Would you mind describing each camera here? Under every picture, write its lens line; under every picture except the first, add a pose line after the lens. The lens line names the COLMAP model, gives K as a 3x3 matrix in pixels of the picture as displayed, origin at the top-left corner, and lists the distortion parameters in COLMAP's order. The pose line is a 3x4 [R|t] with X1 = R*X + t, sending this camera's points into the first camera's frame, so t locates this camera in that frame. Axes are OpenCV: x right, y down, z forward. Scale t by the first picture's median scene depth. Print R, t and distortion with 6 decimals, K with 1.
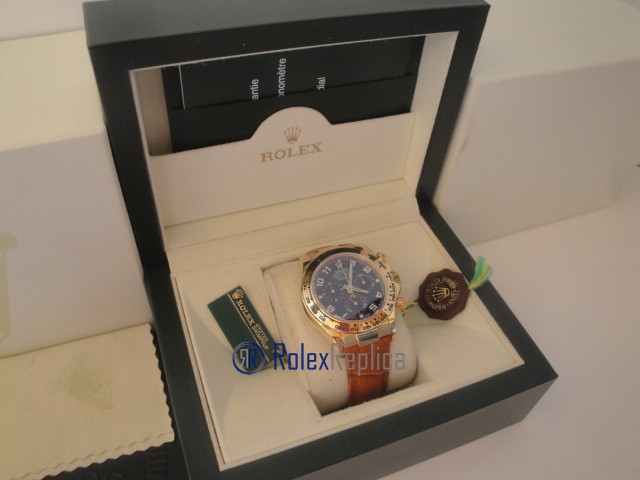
lens RADIAL K [[520.5, 0, 318.2], [0, 520.5, 234.6], [0, 0, 1]] dist [-0.160631, 0.117598]
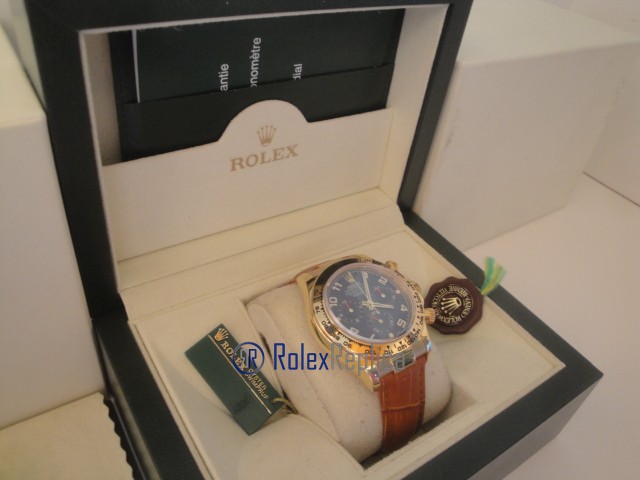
lens RADIAL K [[520.5, 0, 317.9], [0, 520.5, 238.6], [0, 0, 1]] dist [-0.160631, 0.117598]
pose [[0.974593, -0.098562, 0.201131, -0.153991], [0.118891, 0.988672, -0.091606, 0.059400], [-0.189824, 0.113191, 0.975272, 0.189505]]
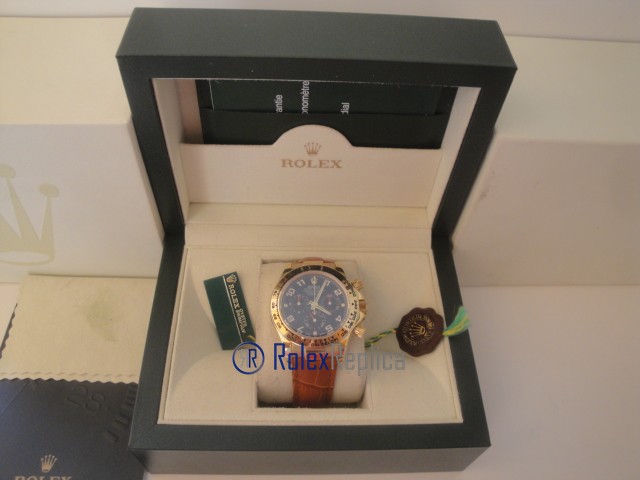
lens RADIAL K [[520.5, 0, 318.1], [0, 520.5, 236.9], [0, 0, 1]] dist [-0.160631, 0.117598]
pose [[0.941872, 0.256922, -0.216489, 0.238748], [-0.236815, 0.964766, 0.114650, -0.144289], [0.238318, -0.056718, 0.969530, -0.038414]]
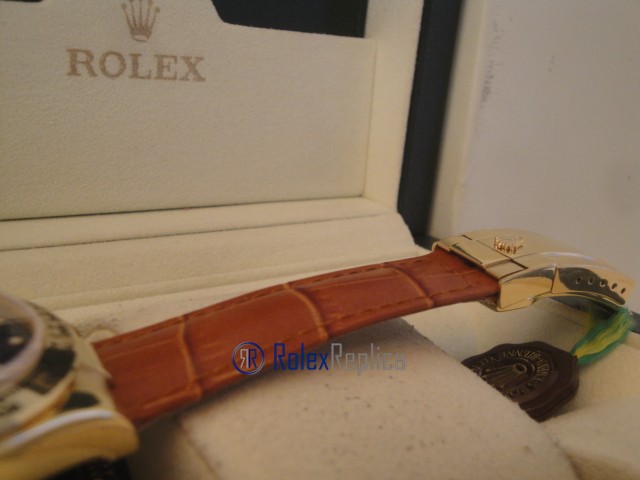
lens RADIAL K [[693.8, 0, 310.6], [0, 693.8, 244.9], [0, 0, 1]] dist [0.000567, 0.000000]
pose [[0.968676, -0.046838, 0.243871, -0.063193], [0.157086, 0.876174, -0.455680, 0.282505], [-0.192331, 0.479715, 0.856086, 0.551292]]
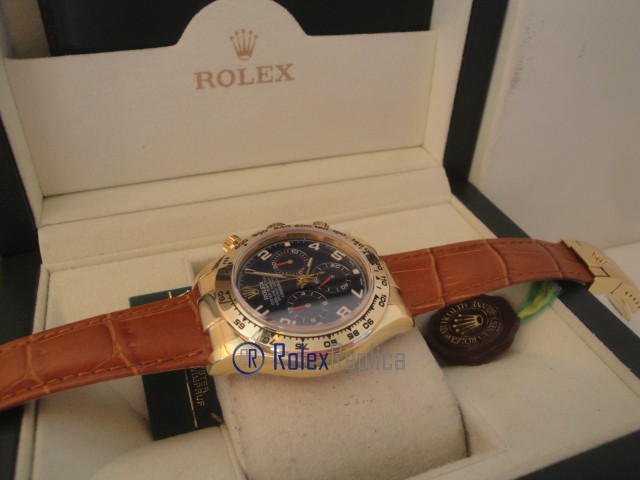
lens RADIAL K [[520.5, 0, 311.5], [0, 520.5, 237.7], [0, 0, 1]] dist [-0.160631, 0.117598]
pose [[0.998793, -0.006041, -0.048750, 0.062564], [-0.002552, 0.984690, -0.174296, 0.151888], [0.049056, 0.174210, 0.983486, 0.432788]]
